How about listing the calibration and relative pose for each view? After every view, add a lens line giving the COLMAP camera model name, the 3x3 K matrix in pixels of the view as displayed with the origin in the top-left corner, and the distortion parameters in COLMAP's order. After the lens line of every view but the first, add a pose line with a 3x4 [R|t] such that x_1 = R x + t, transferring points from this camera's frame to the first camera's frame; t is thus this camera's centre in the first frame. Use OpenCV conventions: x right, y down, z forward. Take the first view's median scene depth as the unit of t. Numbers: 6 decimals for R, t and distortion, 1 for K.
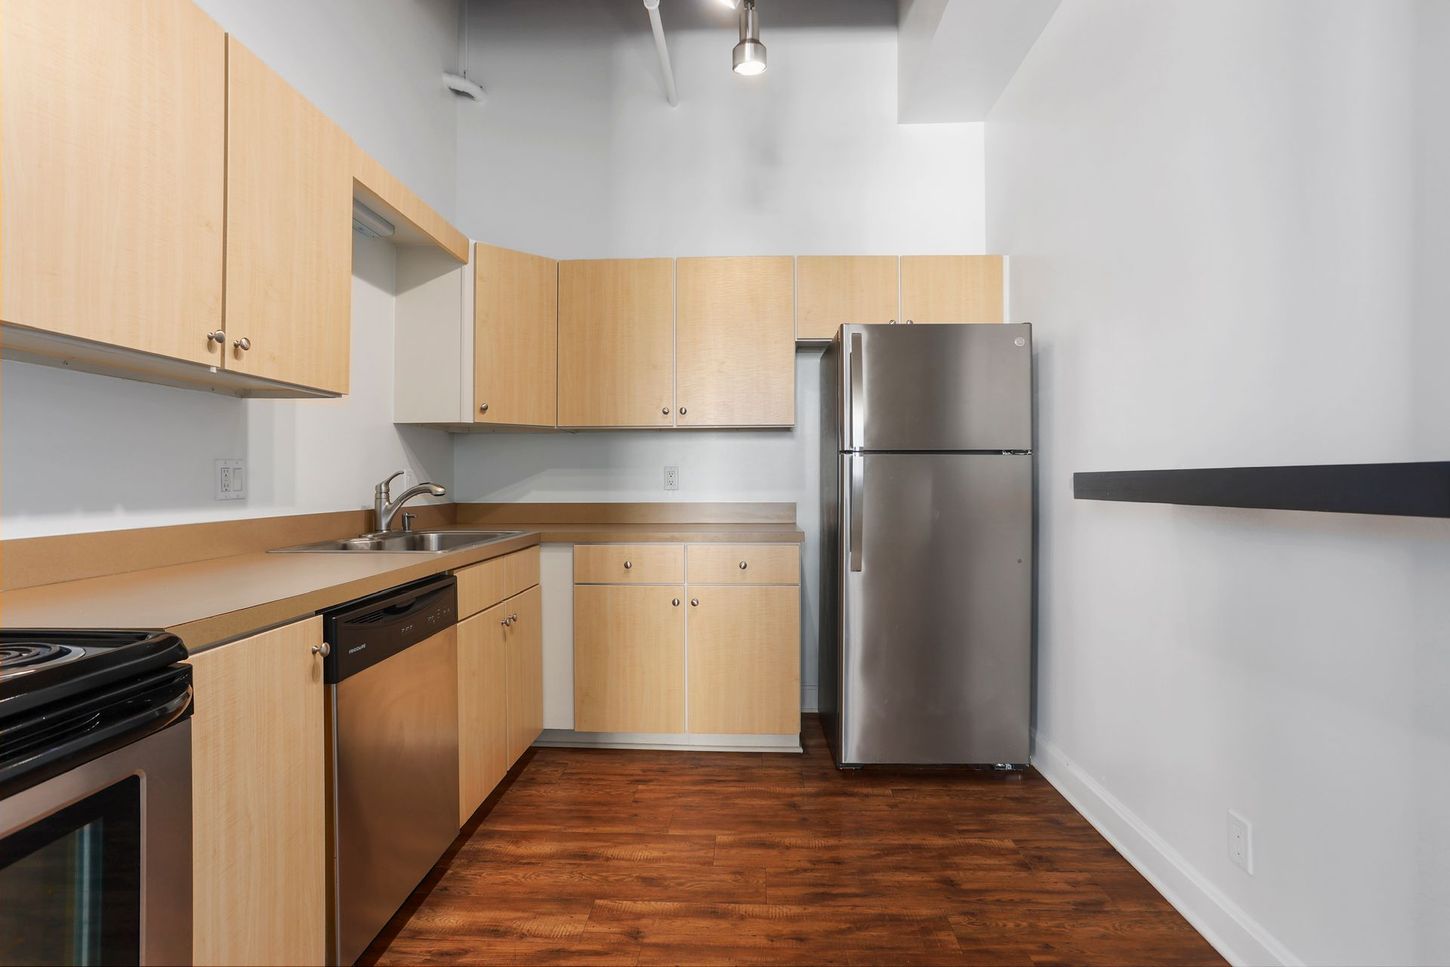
lens RADIAL K [[681.9, 0, 723.5], [0, 681.9, 471.2], [0, 0, 1]] dist [-0.028209, -0.000148]
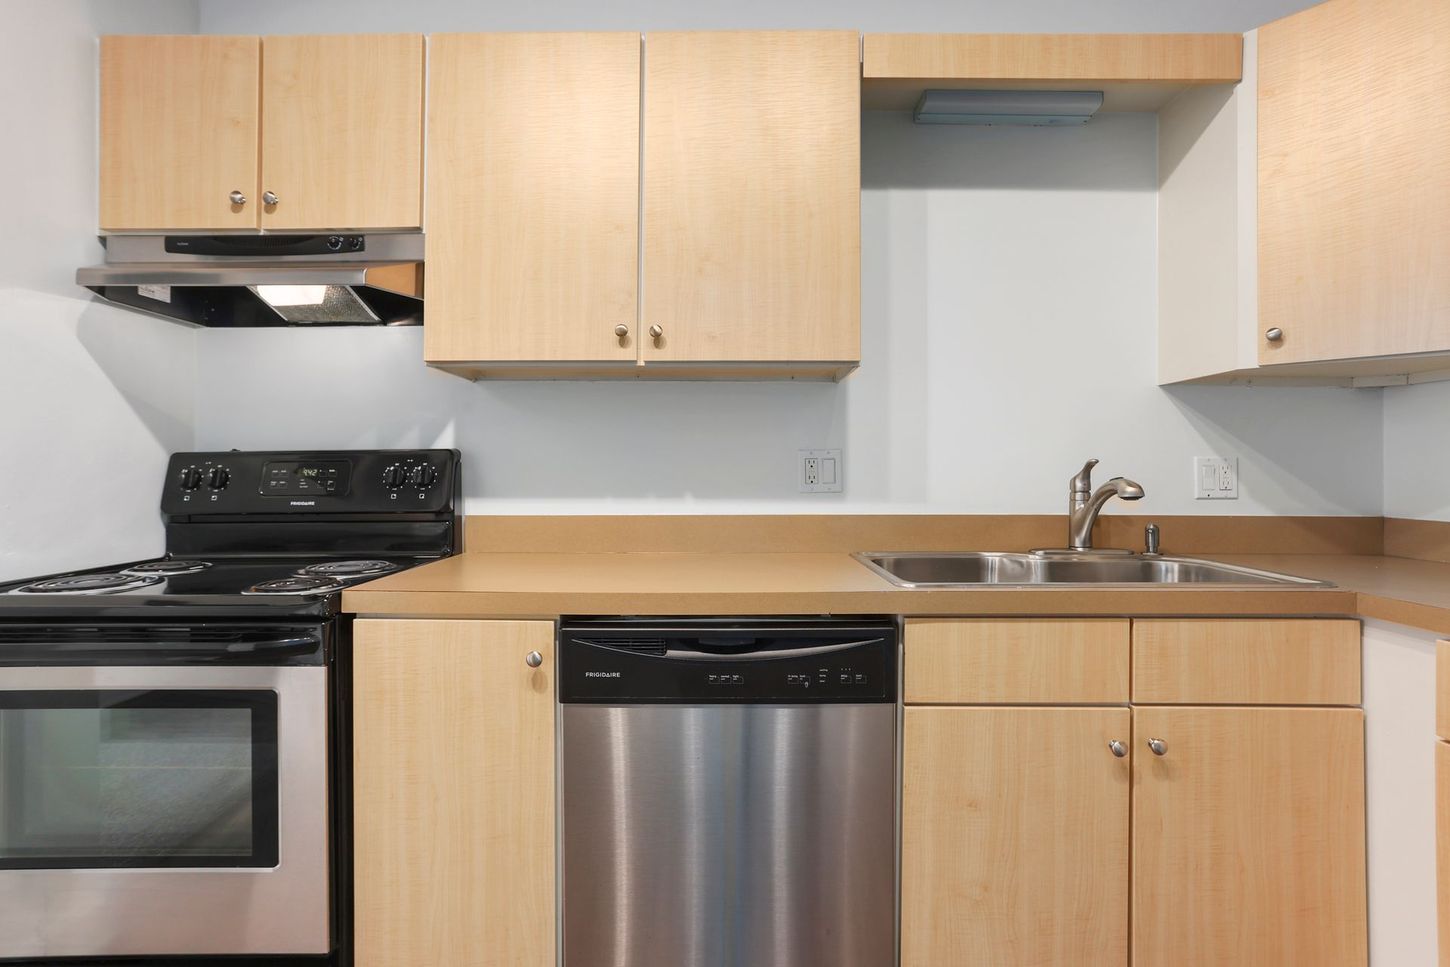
lens RADIAL K [[681.9, 0, 723.5], [0, 681.9, 471.2], [0, 0, 1]] dist [-0.028209, -0.000148]
pose [[0.031941, 0.004534, -0.999479, 0.214282], [0.006925, 0.999965, 0.004758, 0.007383], [0.999466, -0.007073, 0.031908, 0.815032]]
